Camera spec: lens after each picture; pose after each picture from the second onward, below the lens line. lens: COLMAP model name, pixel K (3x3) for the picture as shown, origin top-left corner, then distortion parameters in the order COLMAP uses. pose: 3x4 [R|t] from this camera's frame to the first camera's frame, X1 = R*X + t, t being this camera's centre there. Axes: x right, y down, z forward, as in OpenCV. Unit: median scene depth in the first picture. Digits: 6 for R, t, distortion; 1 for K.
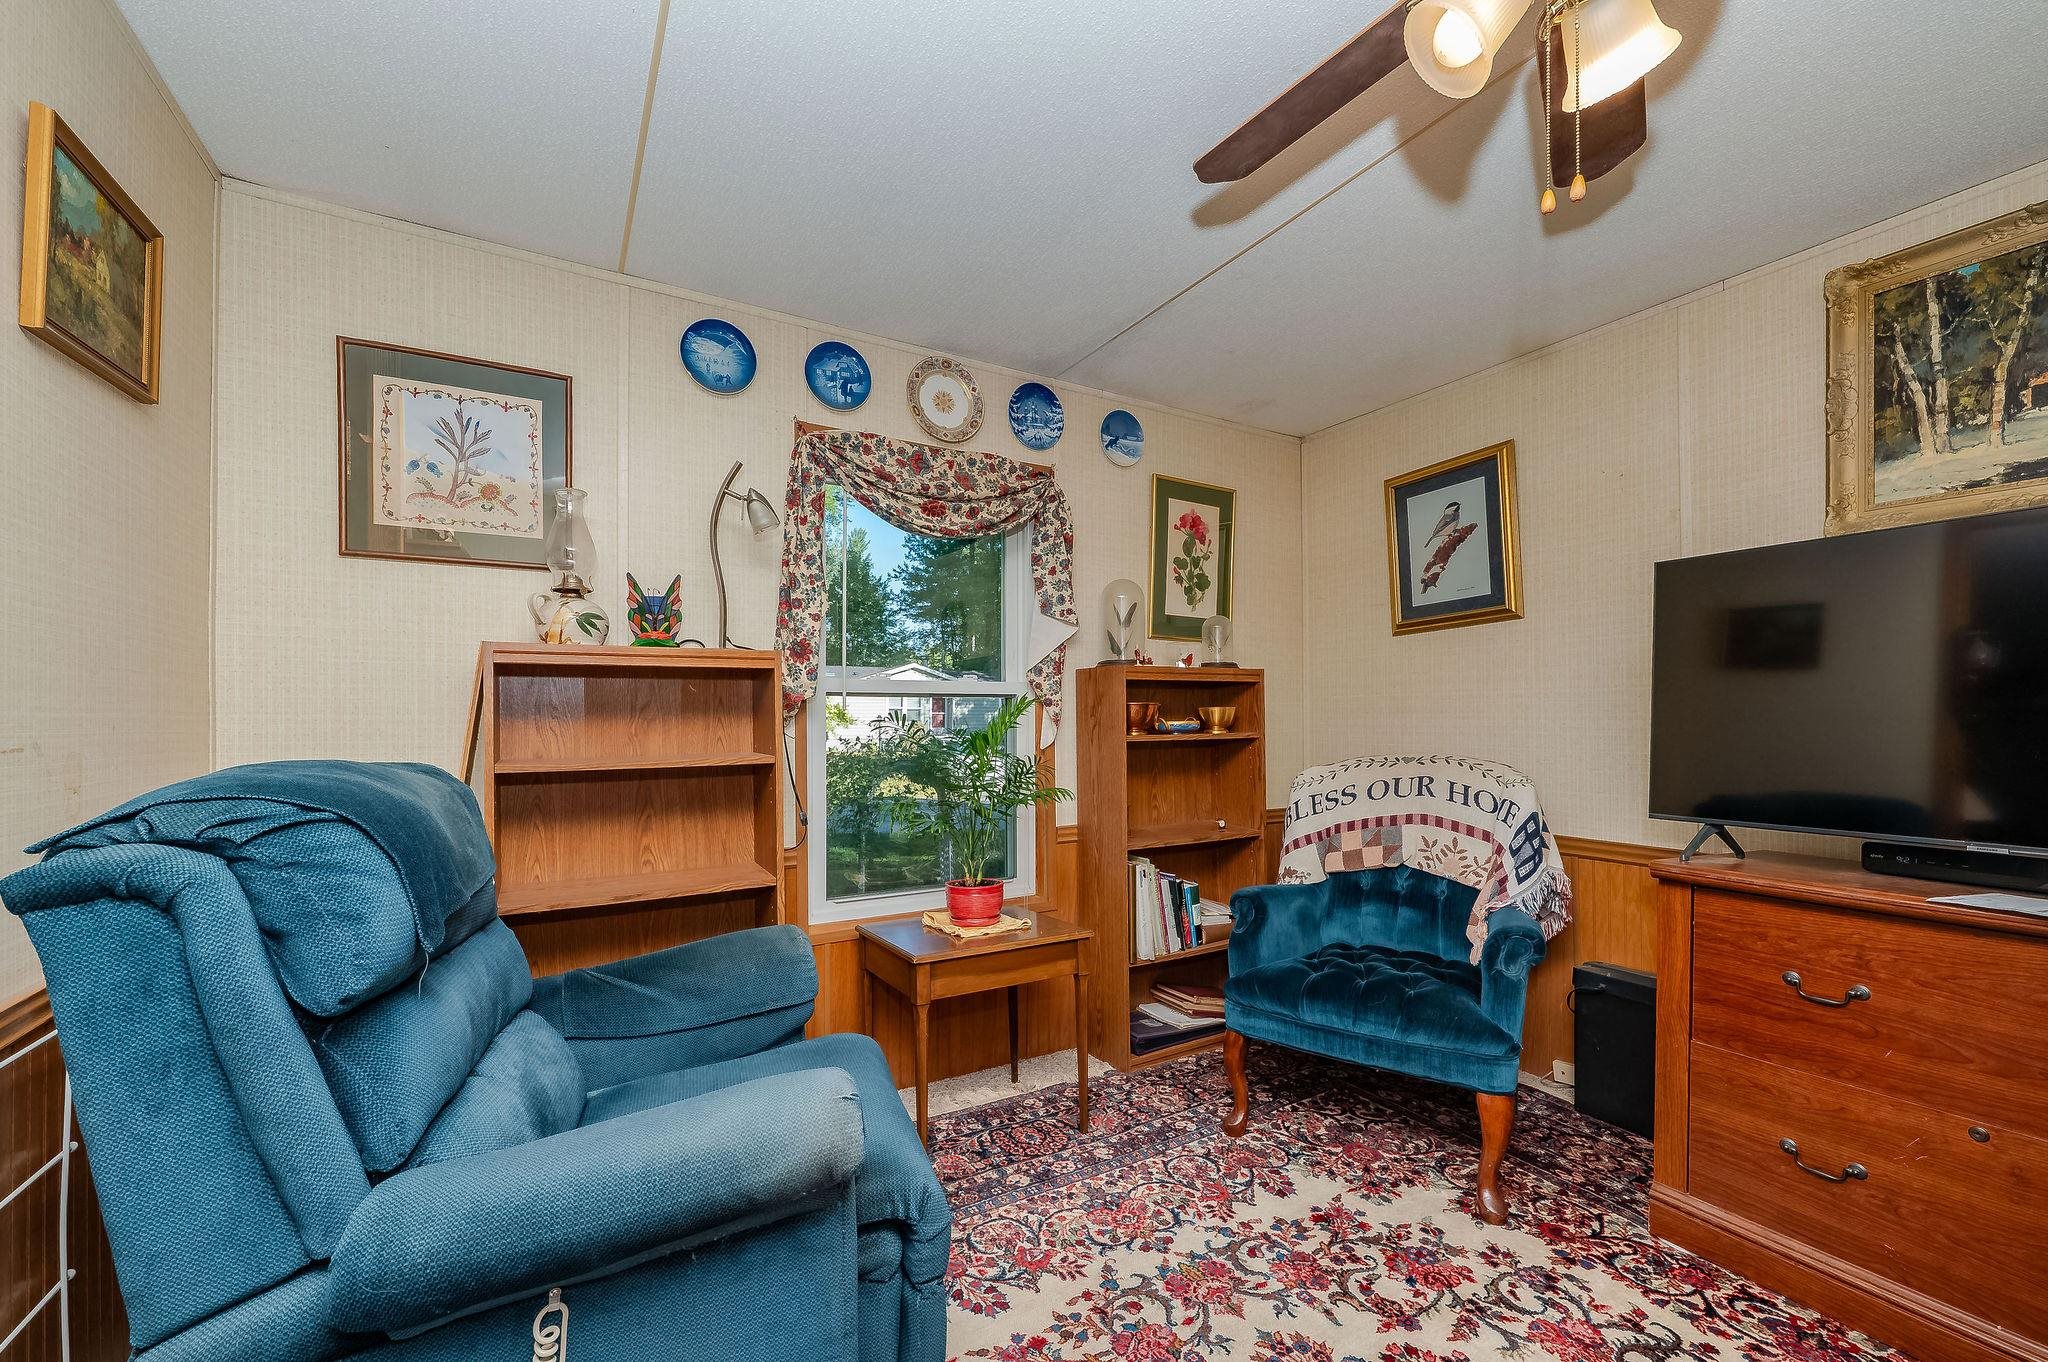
lens RADIAL K [[805.7, 0, 1024.5], [0, 805.7, 718.3], [0, 0, 1]] dist [0.000116, -0.000245]
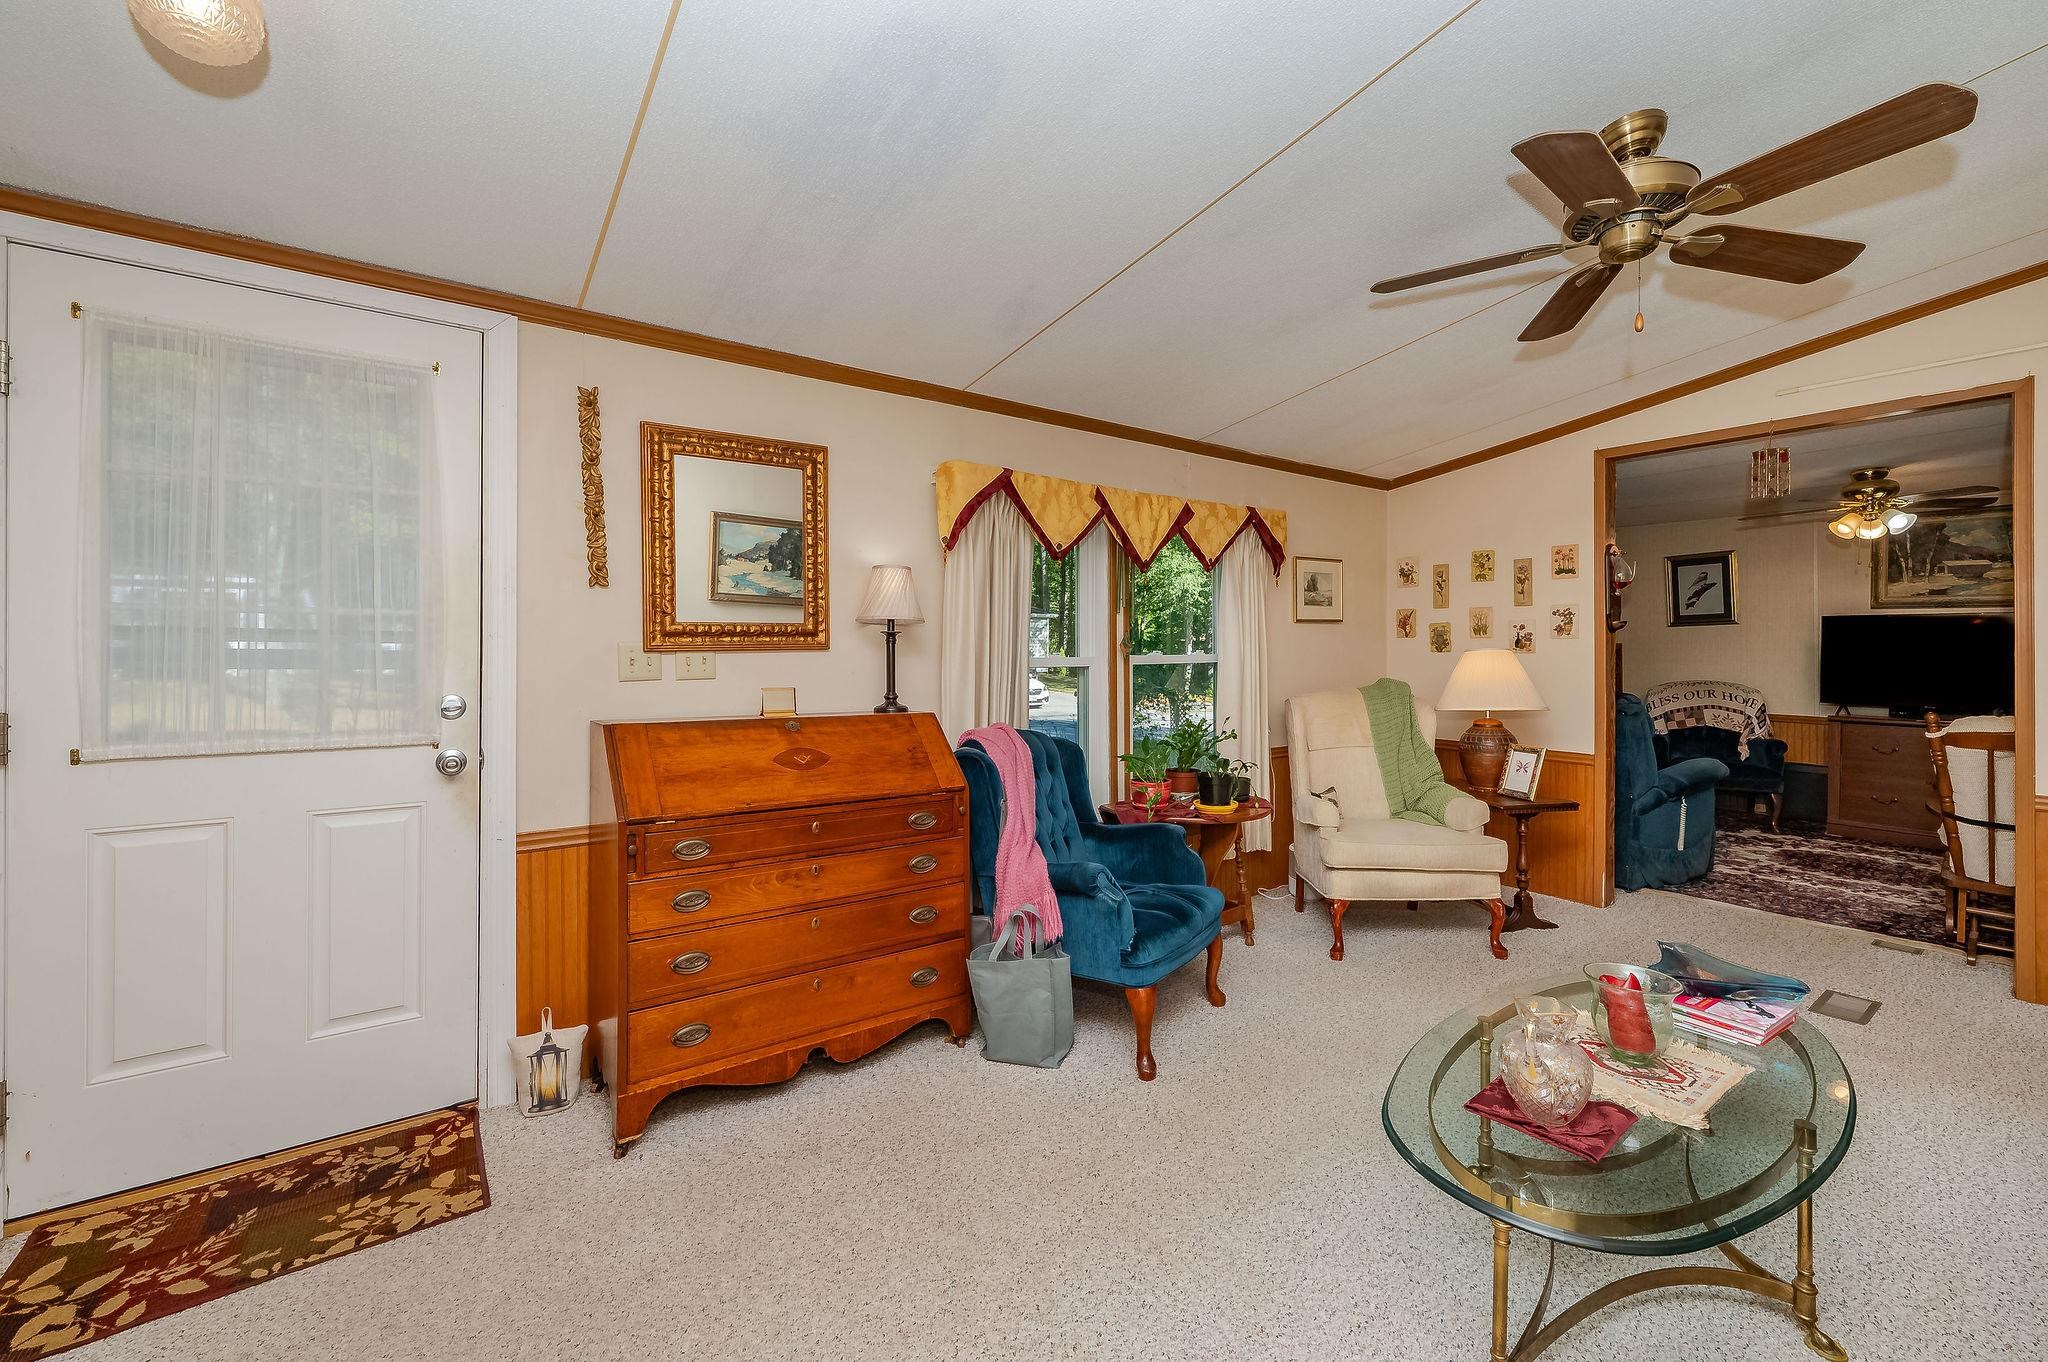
lens RADIAL K [[815.7, 0, 1031.2], [0, 815.7, 640.8], [0, 0, 1]] dist [-0.001657, -0.000185]
pose [[0.995530, 0.001043, 0.094437, -1.888255], [-0.001063, 0.999999, 0.000160, -0.079521], [-0.094437, -0.000260, 0.995531, -1.345340]]
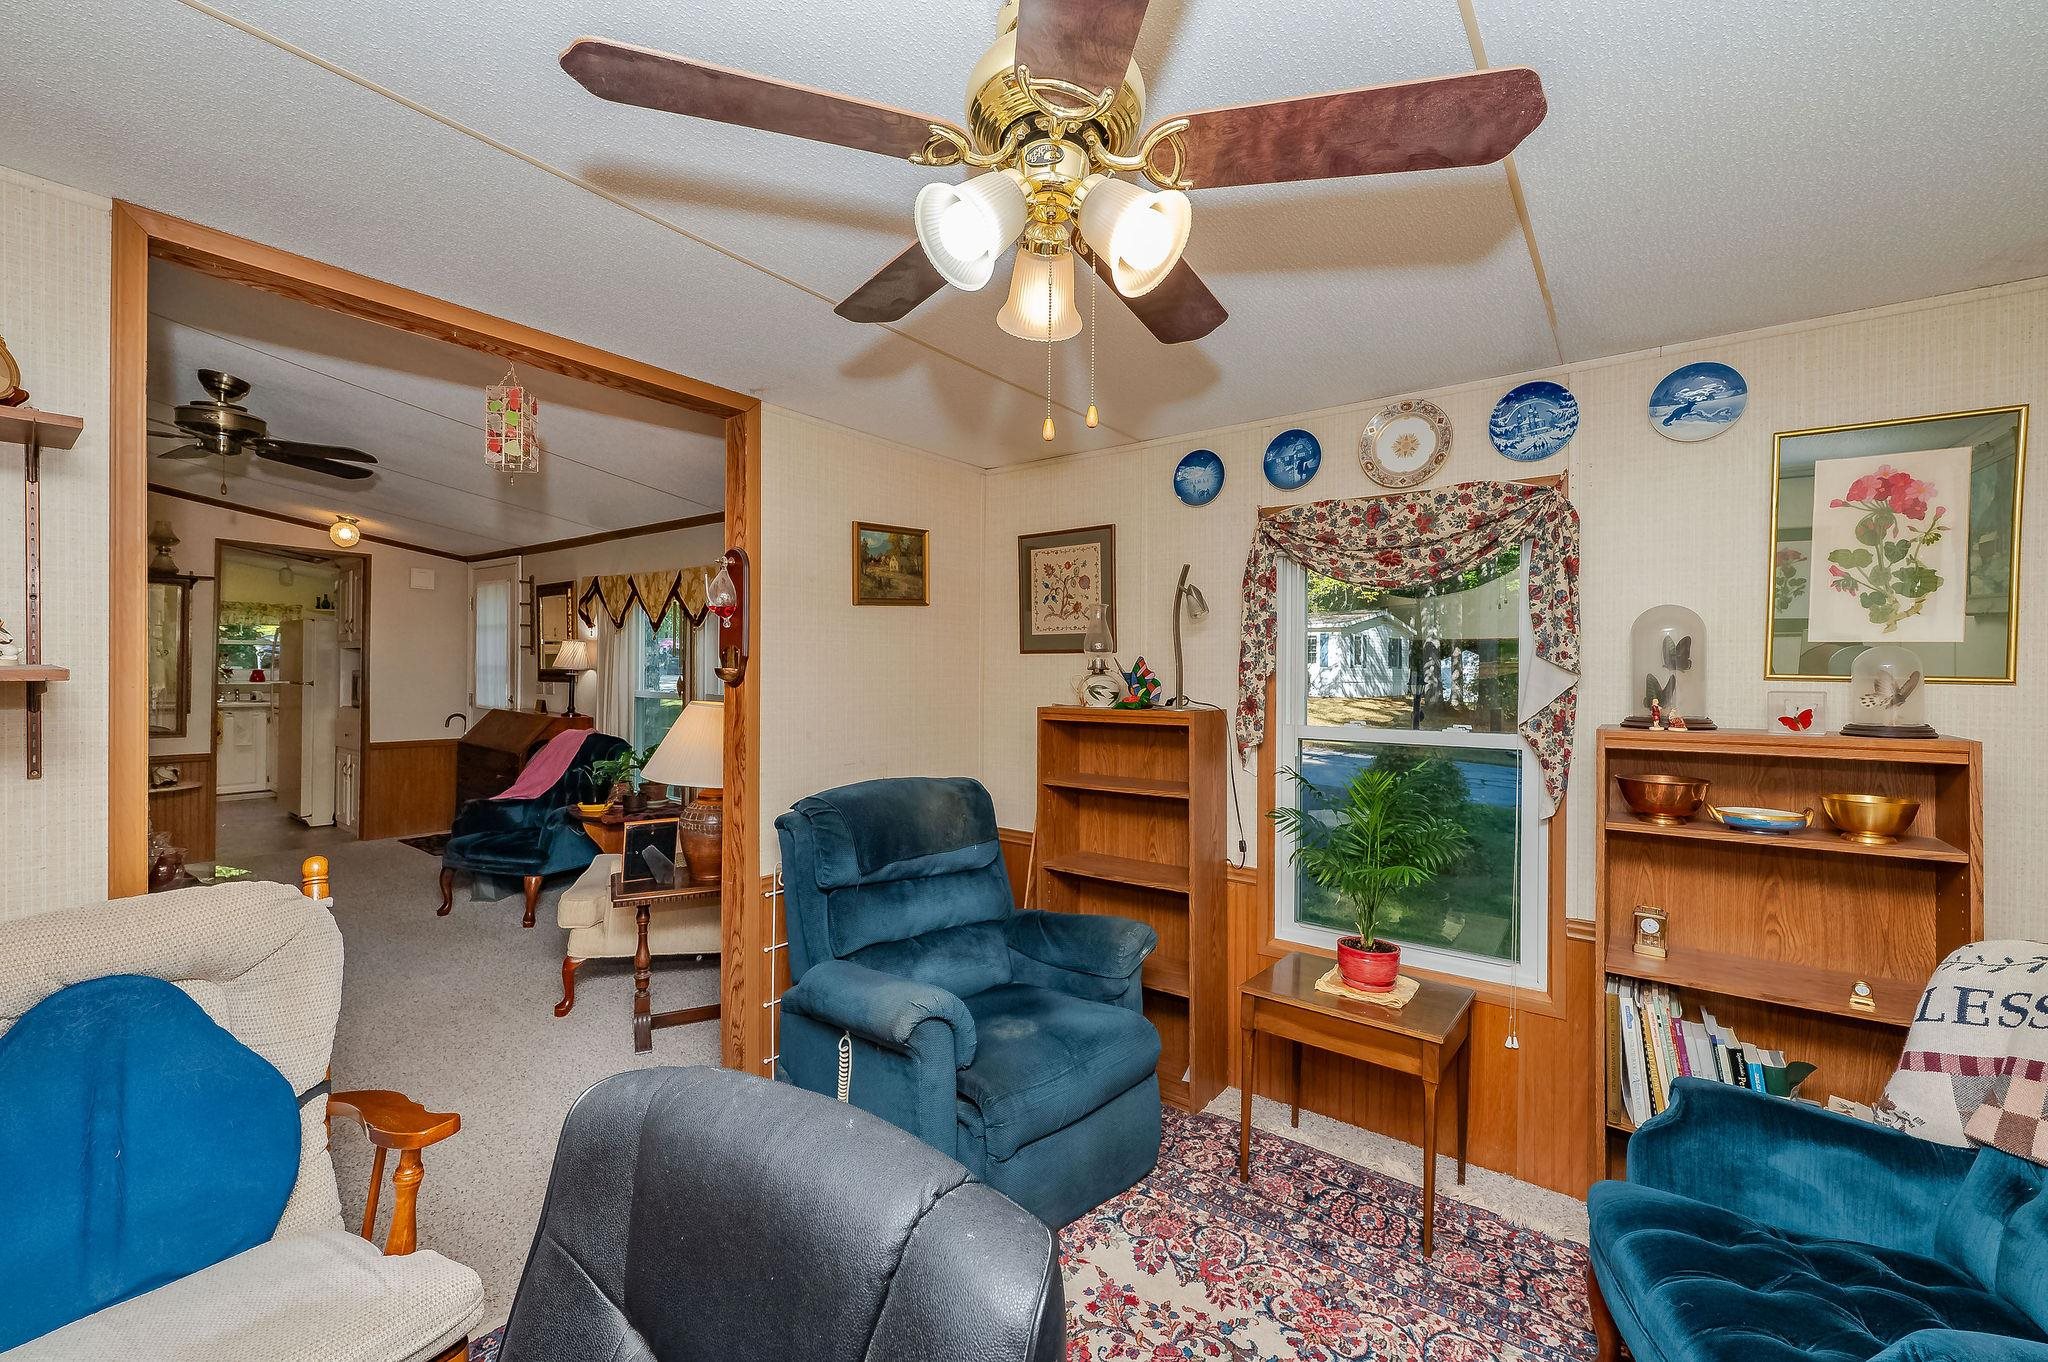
lens RADIAL K [[822.6, 0, 1024.0], [0, 822.6, 681.0], [0, 0, 1]] dist [0.000268, 0.000120]
pose [[0.395878, 0.017235, -0.918141, 0.674692], [-0.008676, 0.999849, 0.015028, -0.128868], [0.918262, 0.002016, 0.395968, 0.201087]]
